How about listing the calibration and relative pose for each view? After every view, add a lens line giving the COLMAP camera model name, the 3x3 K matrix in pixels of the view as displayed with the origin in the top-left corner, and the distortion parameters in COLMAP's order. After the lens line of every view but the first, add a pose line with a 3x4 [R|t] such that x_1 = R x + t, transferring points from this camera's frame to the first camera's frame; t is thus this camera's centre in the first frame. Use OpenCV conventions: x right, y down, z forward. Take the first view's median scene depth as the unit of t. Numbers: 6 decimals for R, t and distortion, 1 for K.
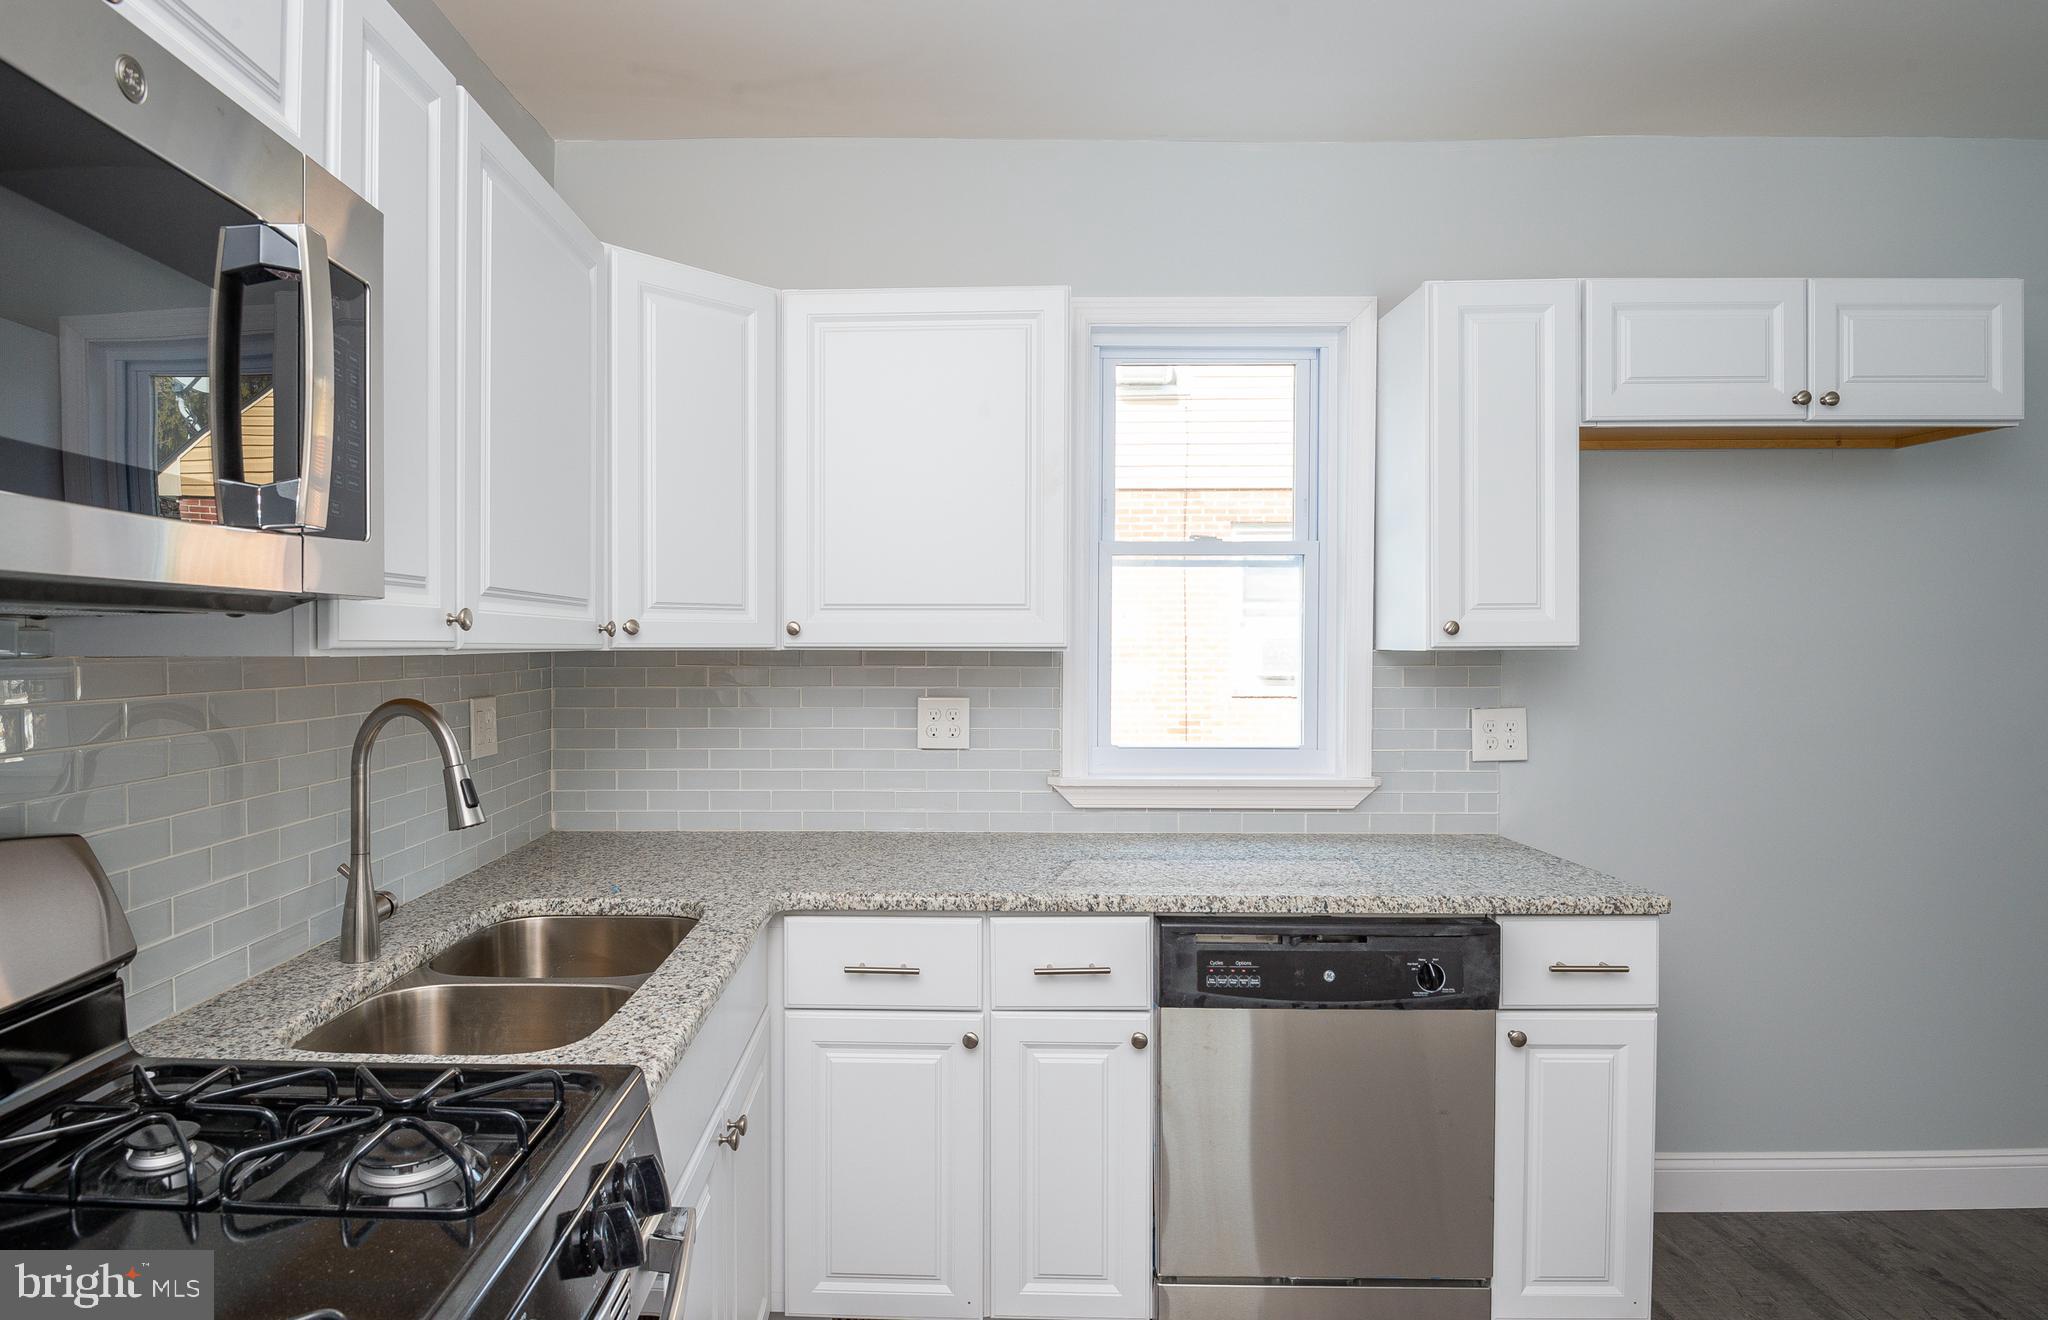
lens RADIAL K [[1139.4, 0, 1023.4], [0, 1139.4, 653.0], [0, 0, 1]] dist [-0.014020, -0.003946]
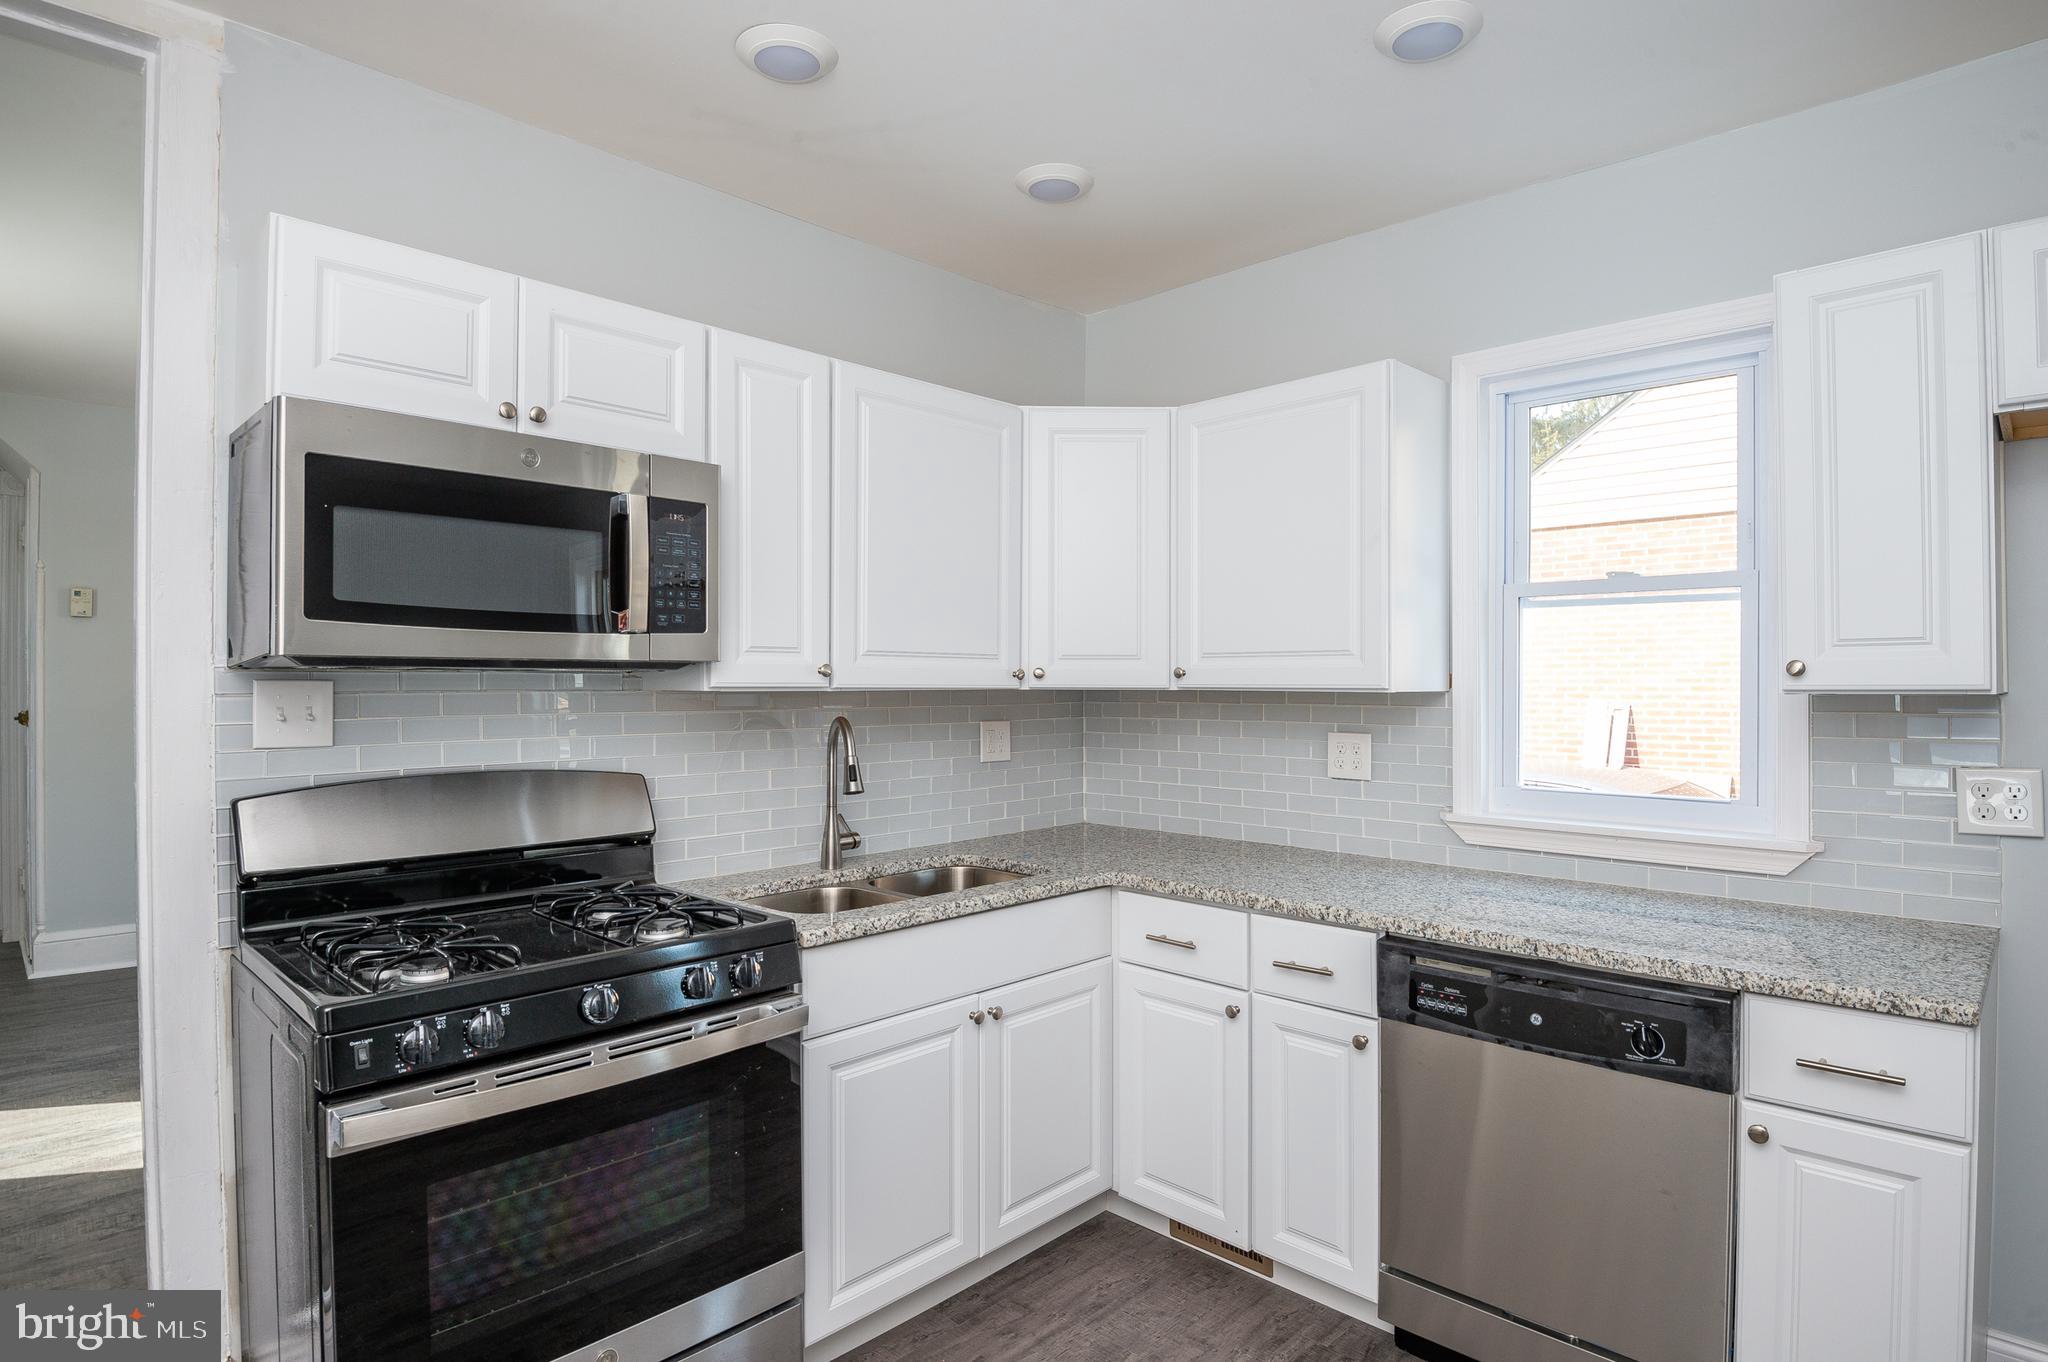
lens RADIAL K [[1088.3, 0, 1020.7], [0, 1088.3, 682.4], [0, 0, 1]] dist [-0.033408, -0.004923]
pose [[0.724572, -0.000517, -0.689199, 0.586452], [-0.006760, 0.999946, -0.007857, -0.000056], [0.689166, 0.010352, 0.724529, 0.004588]]
